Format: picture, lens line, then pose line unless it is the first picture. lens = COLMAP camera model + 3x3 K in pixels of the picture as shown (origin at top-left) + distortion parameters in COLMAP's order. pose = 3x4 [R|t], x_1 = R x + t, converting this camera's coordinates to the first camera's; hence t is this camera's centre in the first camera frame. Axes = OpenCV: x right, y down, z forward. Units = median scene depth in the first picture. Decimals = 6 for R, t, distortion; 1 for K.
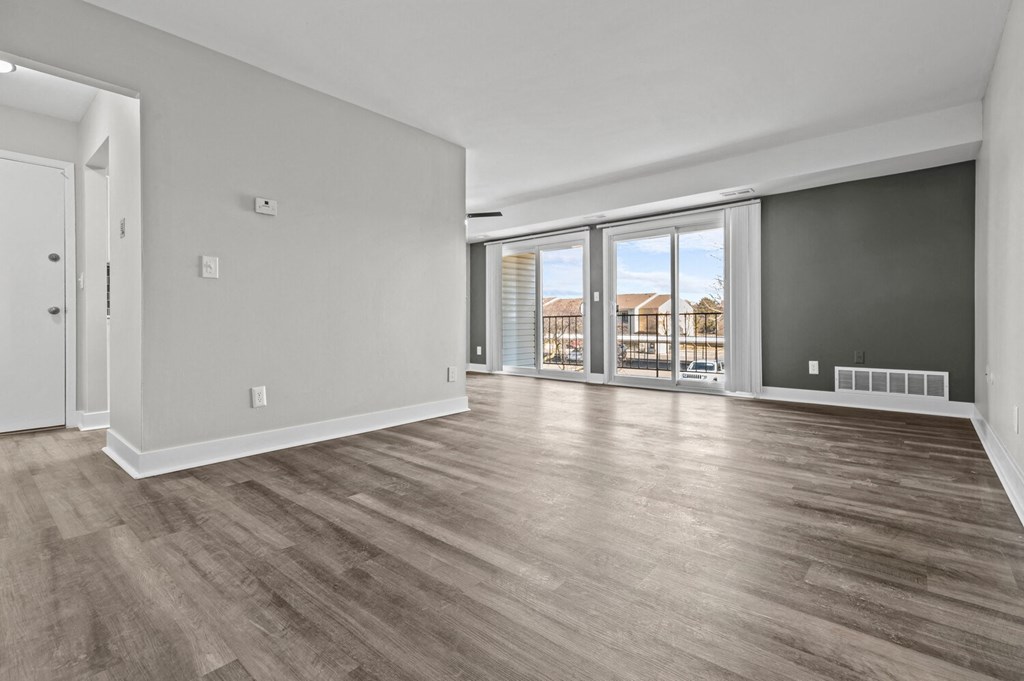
lens RADIAL K [[470.7, 0, 520.6], [0, 470.7, 326.1], [0, 0, 1]] dist [0.014580, -0.002520]
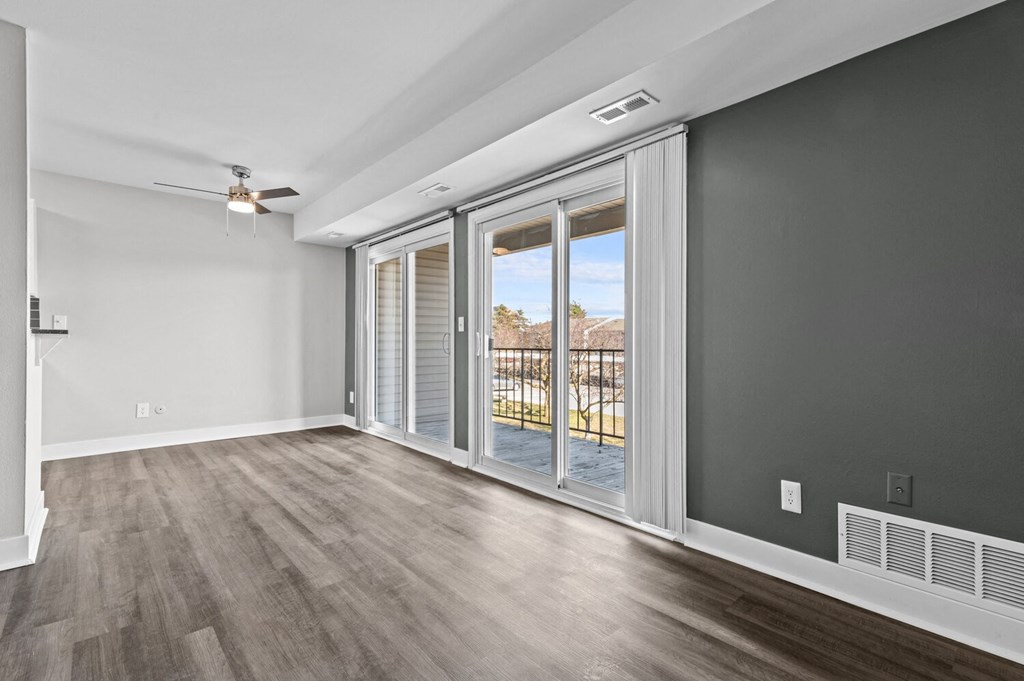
lens RADIAL K [[477.2, 0, 518.1], [0, 477.2, 345.4], [0, 0, 1]] dist [0.016861, 0.000853]
pose [[0.990424, 0.011126, -0.137608, 0.424595], [-0.010847, 0.999937, 0.002781, -0.049941], [0.137630, -0.001262, 0.990483, 0.519820]]
